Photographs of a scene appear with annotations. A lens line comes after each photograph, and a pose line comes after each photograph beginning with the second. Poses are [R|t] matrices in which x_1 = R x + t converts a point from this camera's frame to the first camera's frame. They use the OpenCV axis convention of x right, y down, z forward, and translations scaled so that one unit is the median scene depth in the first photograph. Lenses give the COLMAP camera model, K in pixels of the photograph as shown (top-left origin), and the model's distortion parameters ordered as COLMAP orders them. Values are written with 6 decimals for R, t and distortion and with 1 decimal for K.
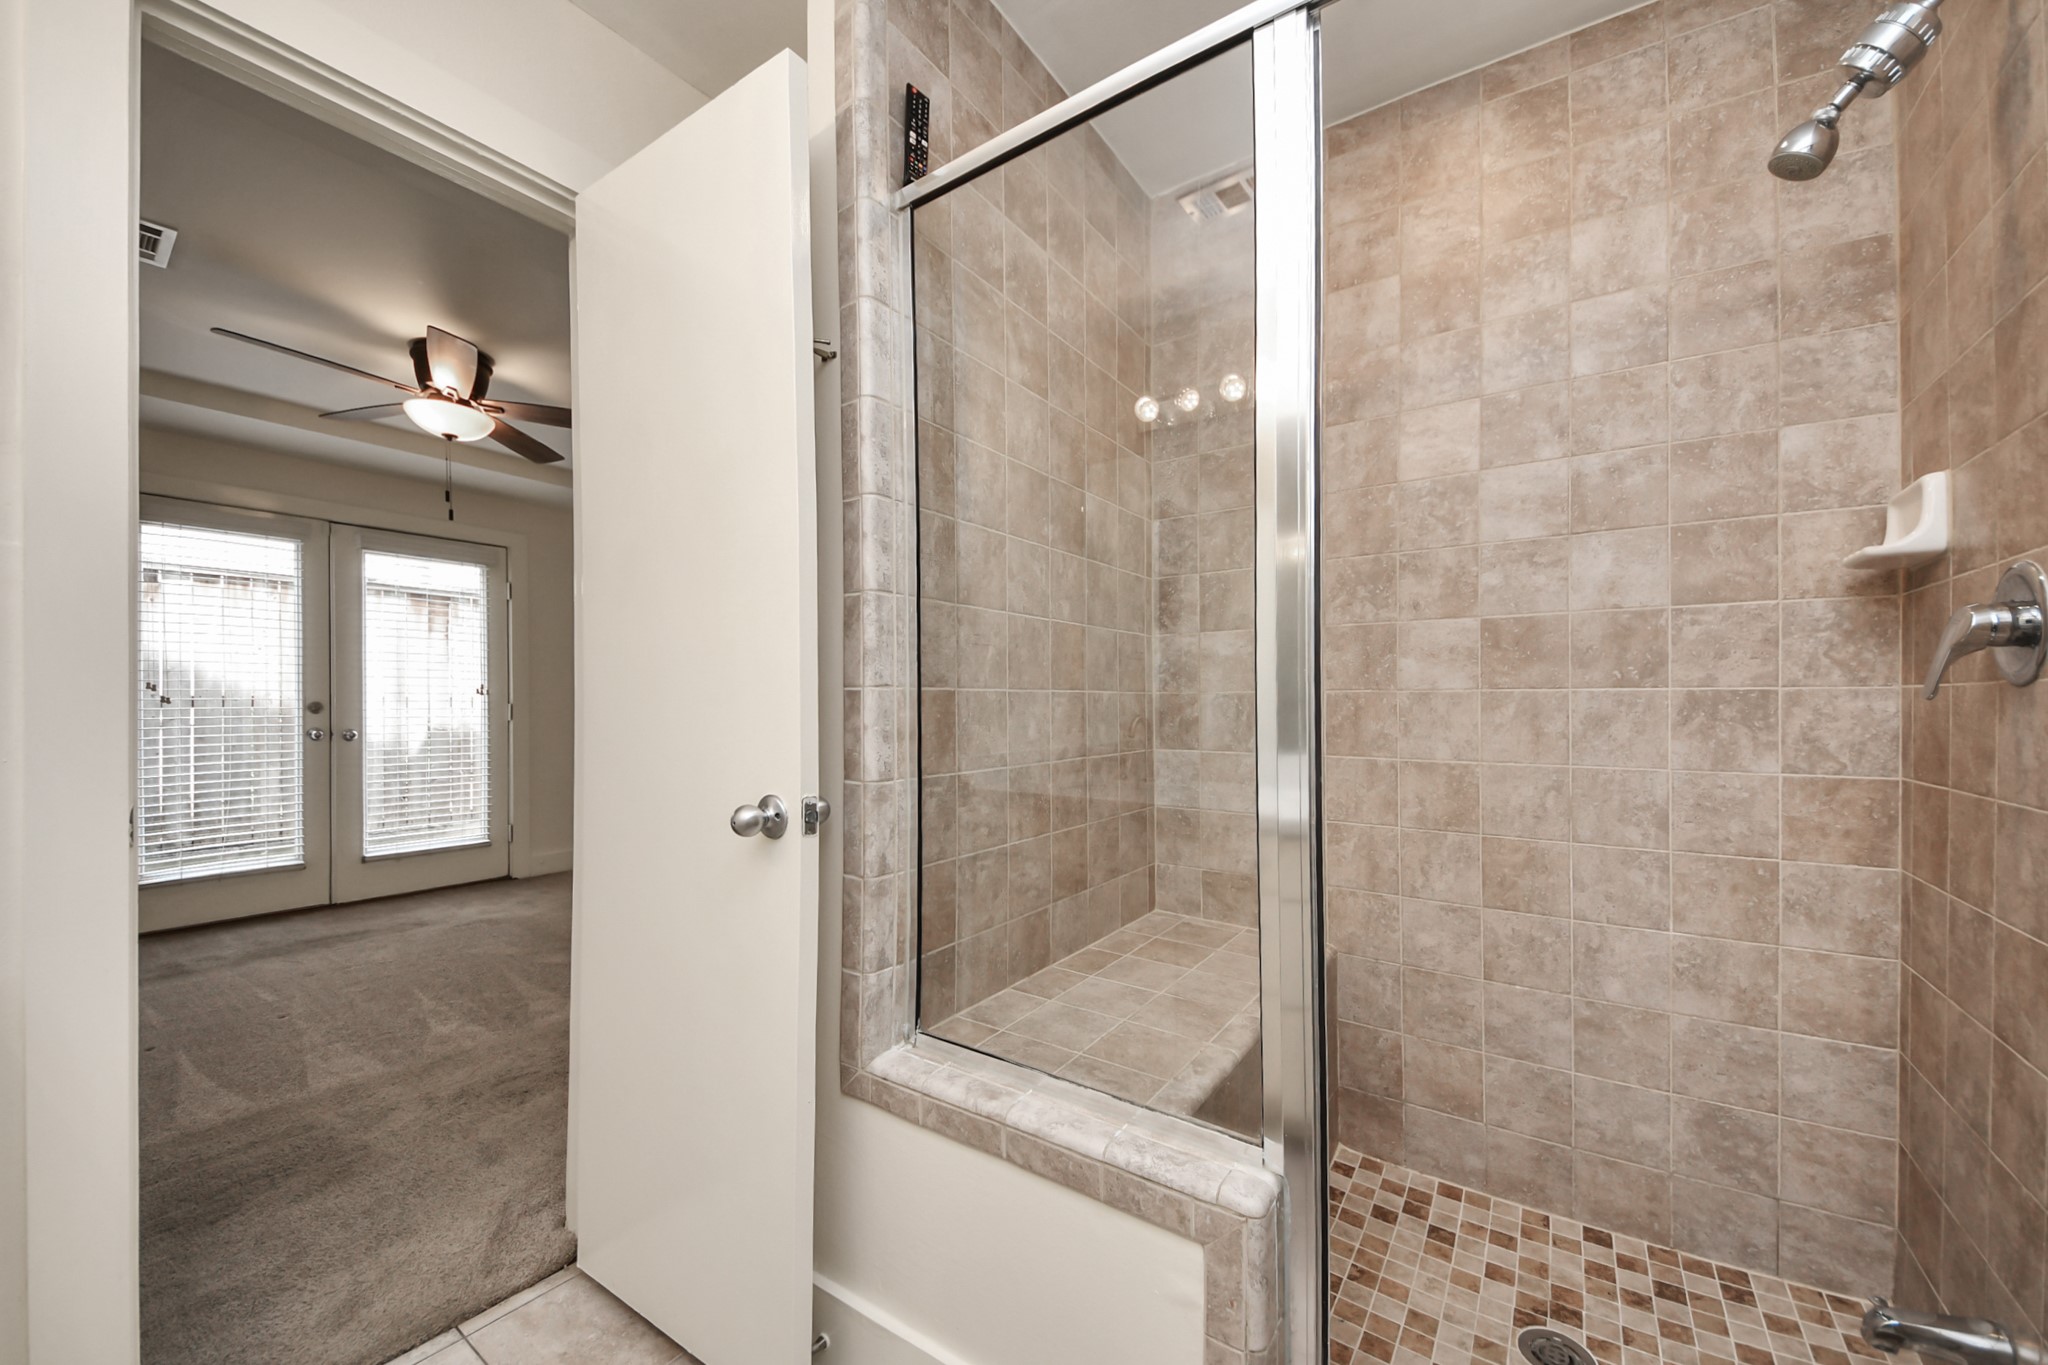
lens RADIAL K [[728.8, 0, 1015.5], [0, 728.8, 690.2], [0, 0, 1]] dist [0.028538, -0.019165]
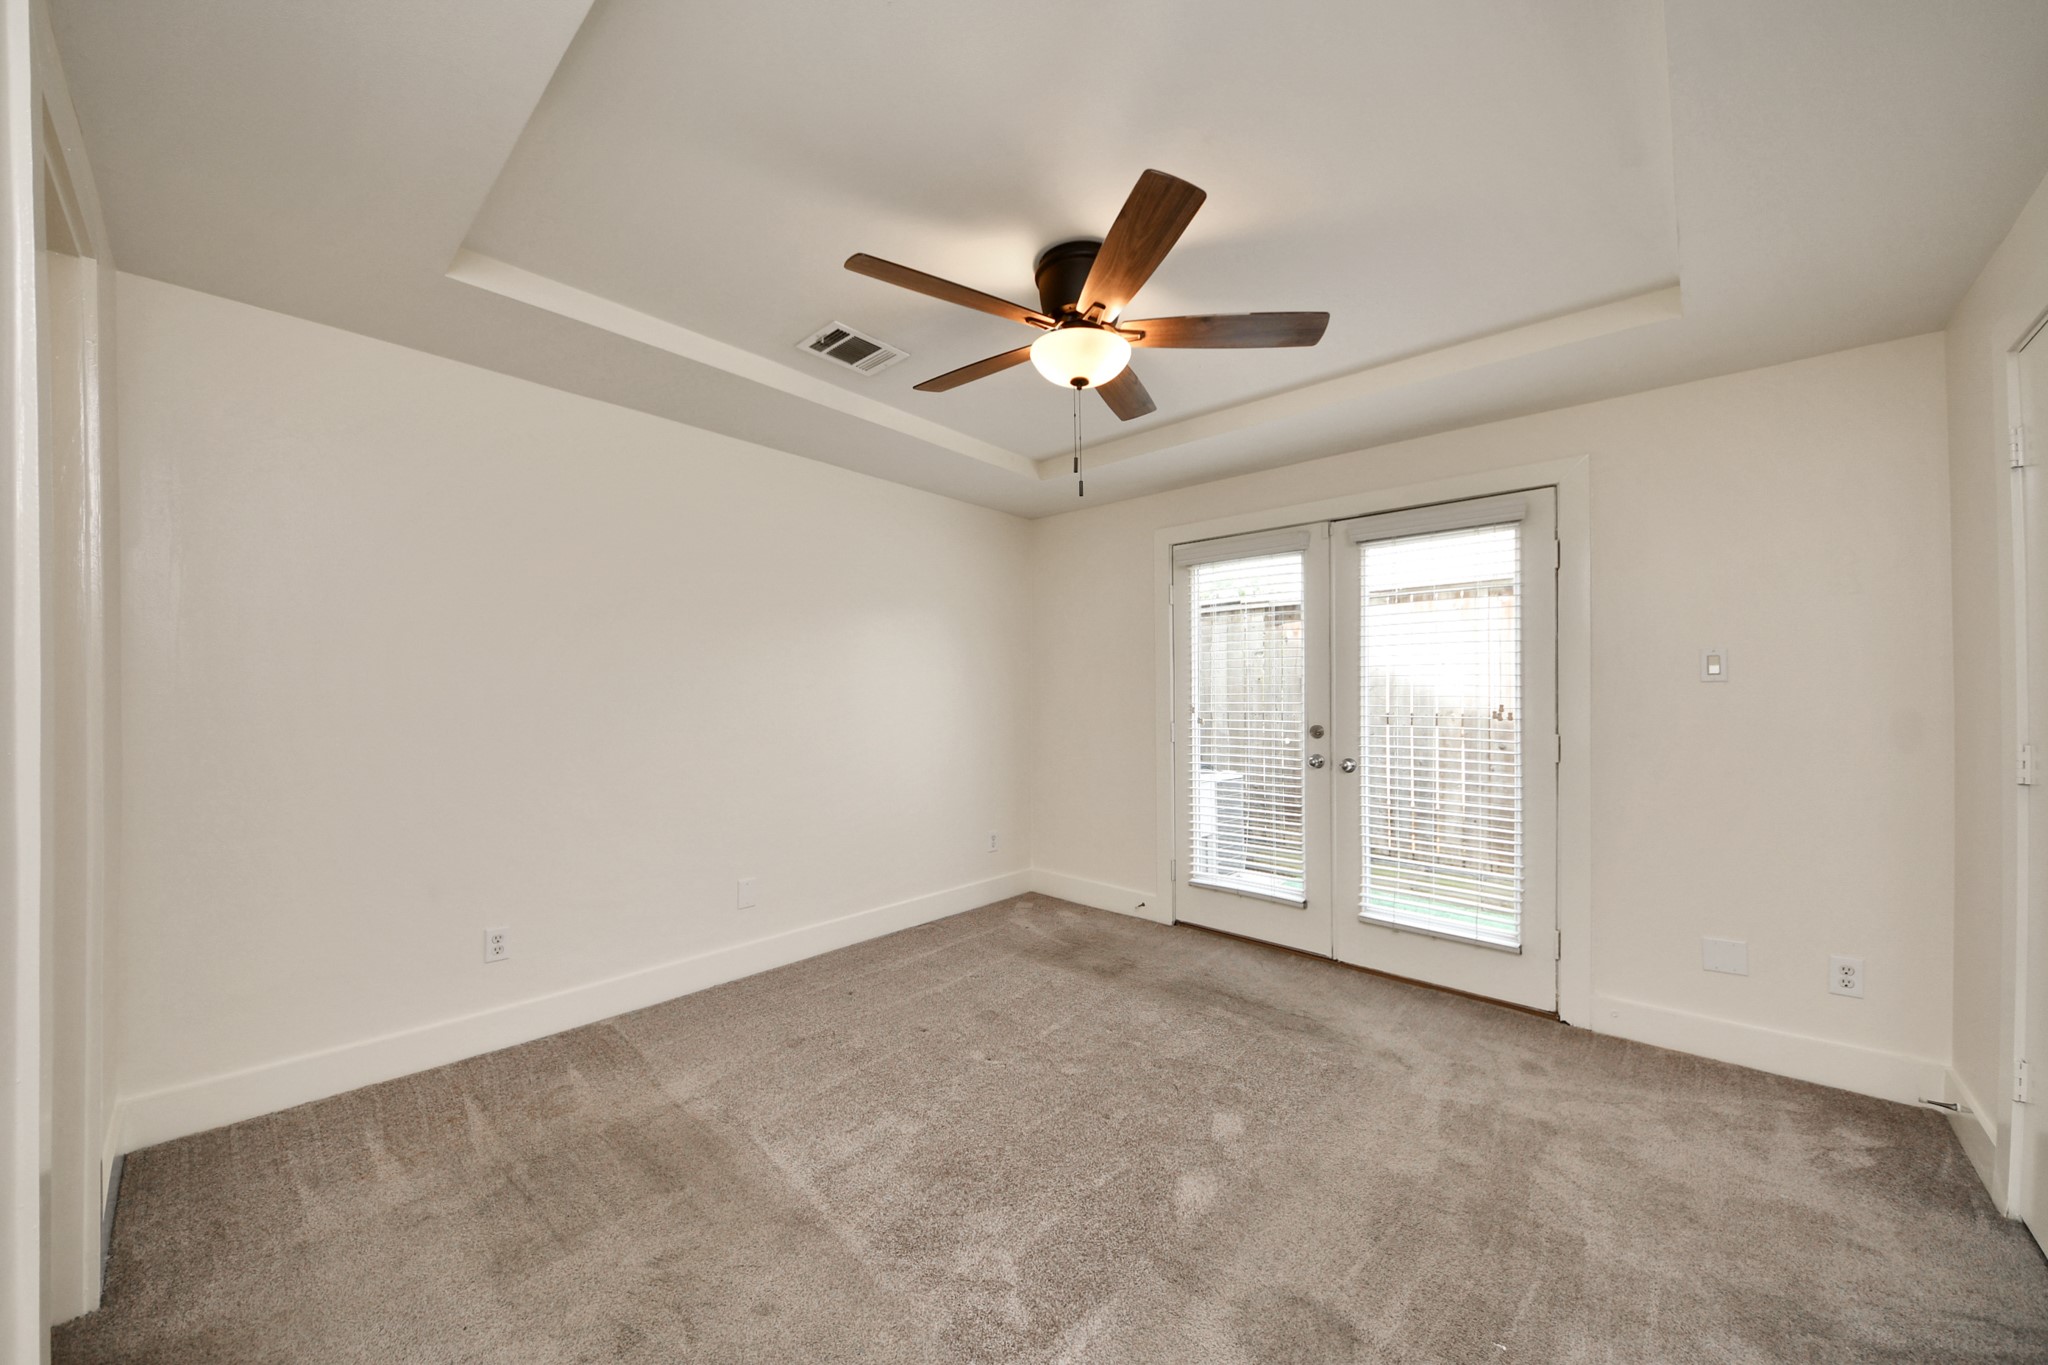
lens RADIAL K [[728.8, 0, 1015.5], [0, 728.8, 690.2], [0, 0, 1]] dist [0.028538, -0.019165]
pose [[-0.082450, 0.003419, -0.996589, -0.031042], [-0.001515, 0.999993, 0.003556, -0.030183], [0.996594, 0.001803, -0.082444, 0.700116]]
